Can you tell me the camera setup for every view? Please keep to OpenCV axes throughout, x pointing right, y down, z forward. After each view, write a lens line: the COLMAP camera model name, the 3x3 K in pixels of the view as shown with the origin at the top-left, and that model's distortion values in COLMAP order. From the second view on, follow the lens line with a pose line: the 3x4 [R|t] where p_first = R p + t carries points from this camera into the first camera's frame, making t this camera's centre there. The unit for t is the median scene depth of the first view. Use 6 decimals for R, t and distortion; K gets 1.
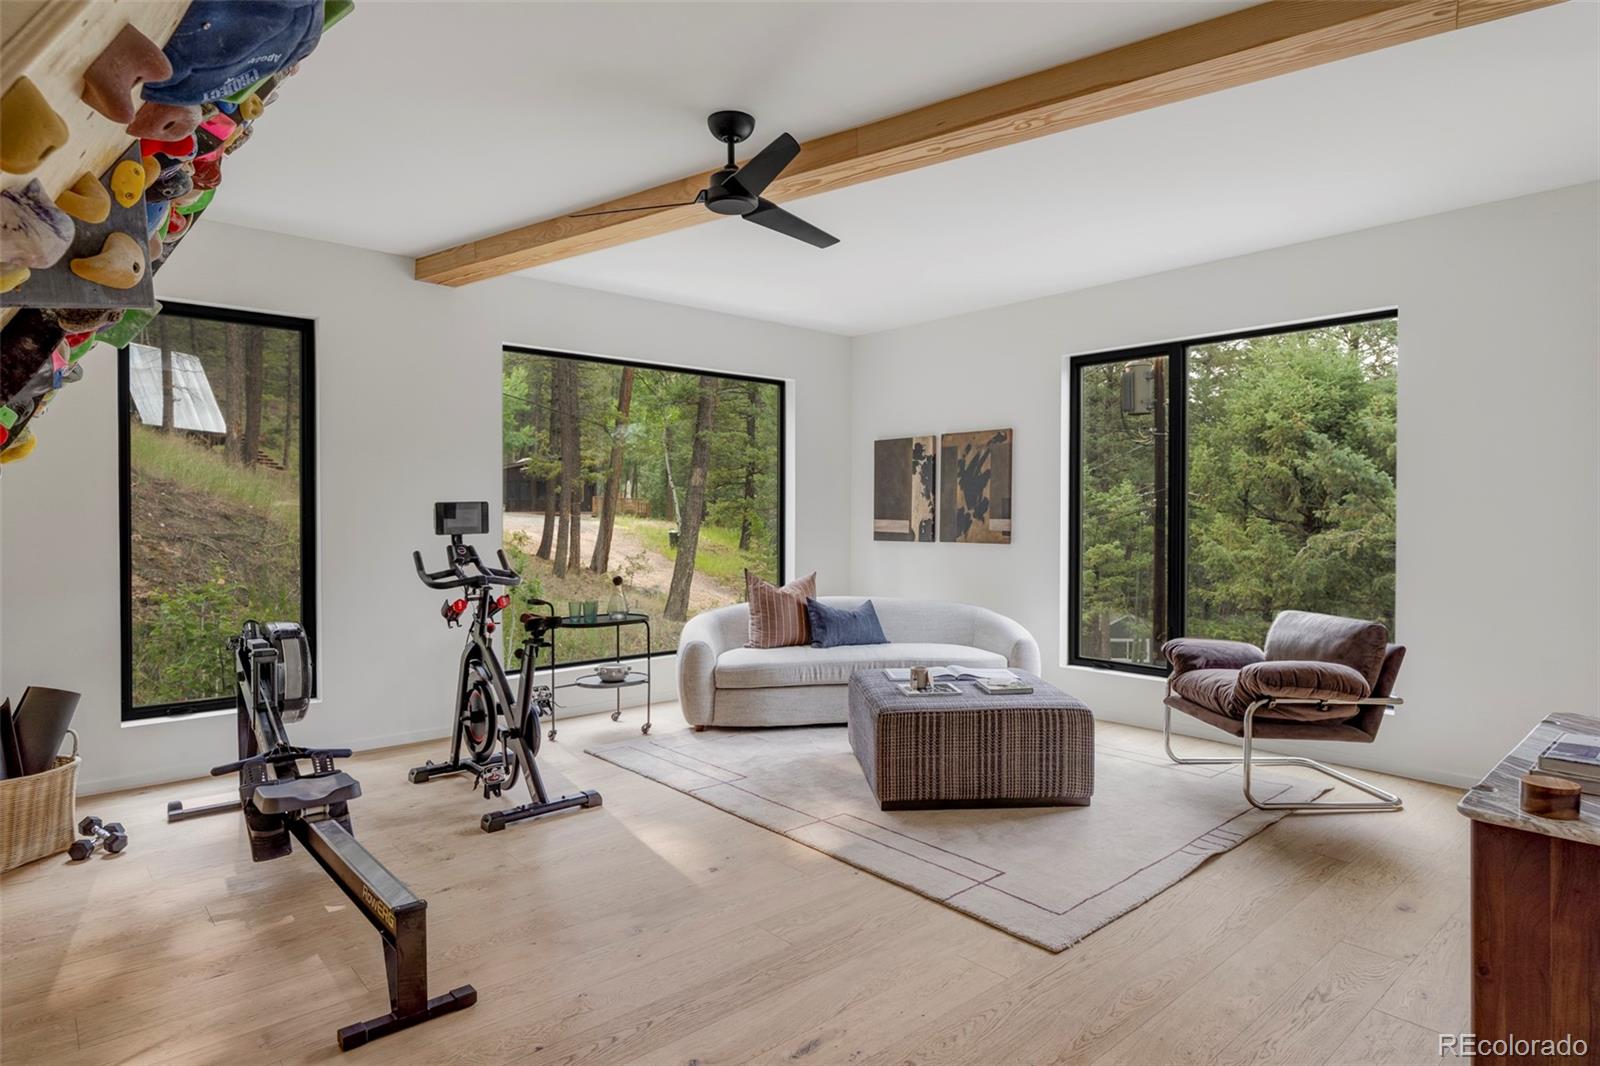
lens RADIAL K [[892.5, 0, 808.1], [0, 892.5, 540.2], [0, 0, 1]] dist [-0.002384, -0.000093]
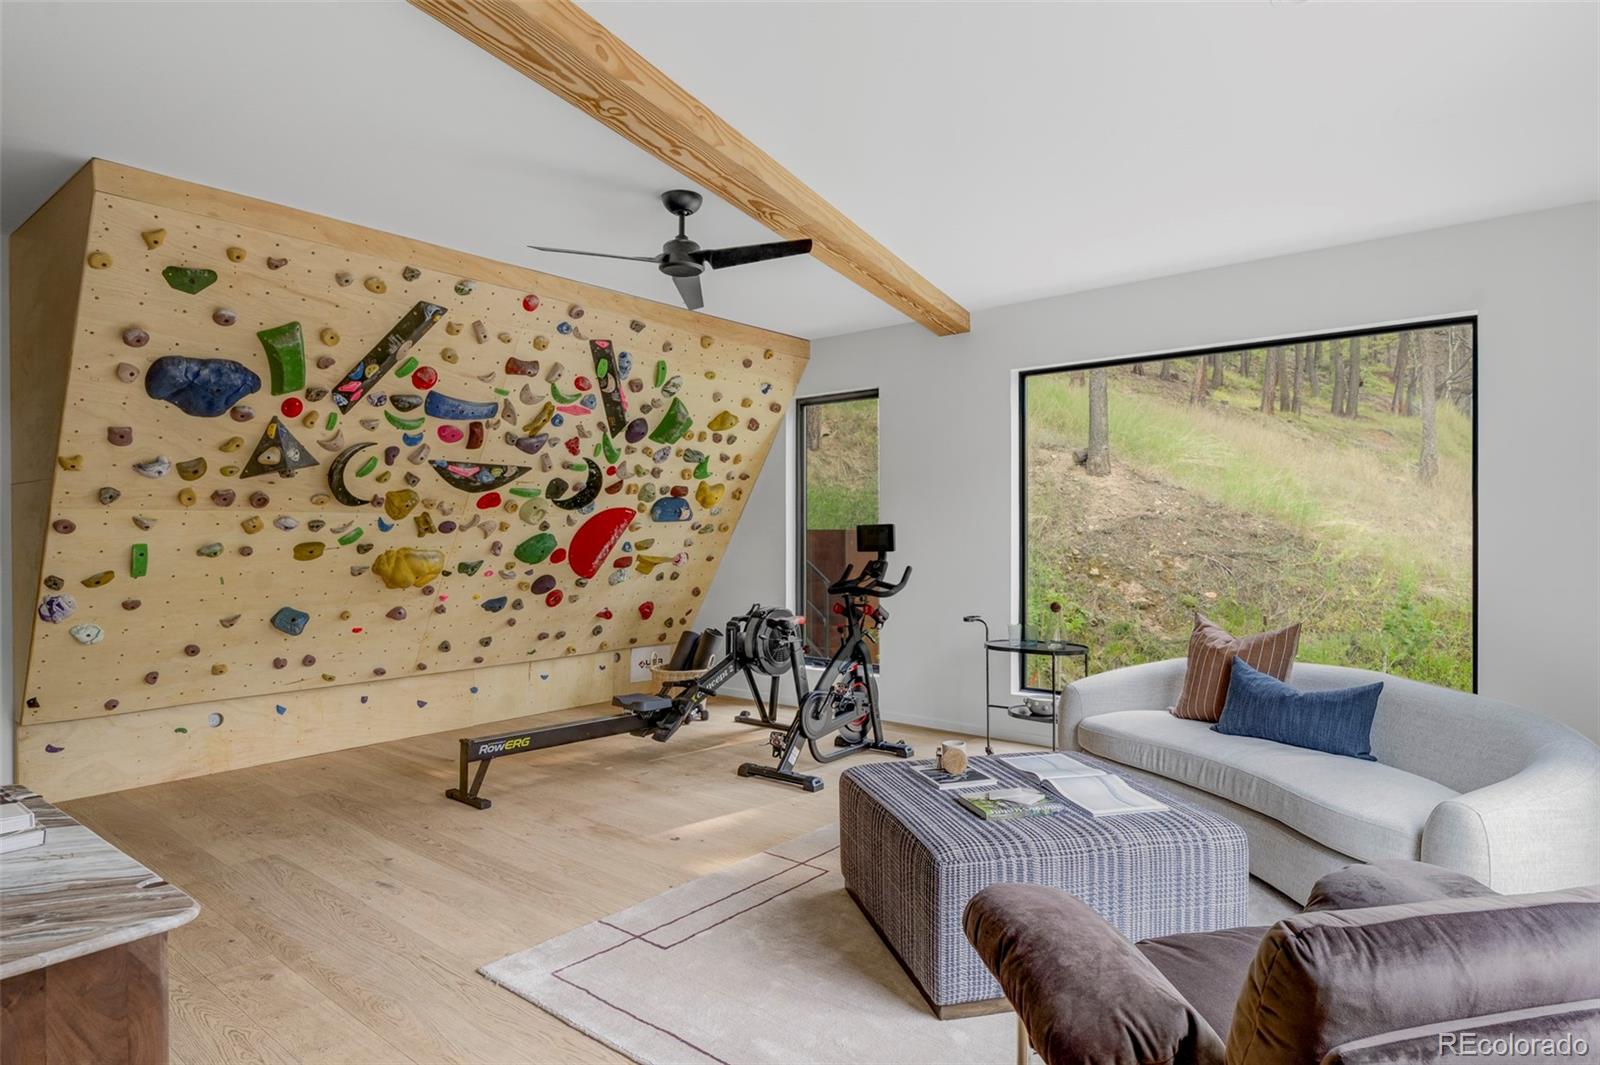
lens RADIAL K [[892.5, 0, 808.1], [0, 892.5, 539.7], [0, 0, 1]] dist [-0.002384, -0.000093]
pose [[0.150595, 0.005555, -0.988580, 1.158950], [-0.023149, 0.999730, 0.002091, -0.040774], [0.988325, 0.022570, 0.150683, 1.037119]]
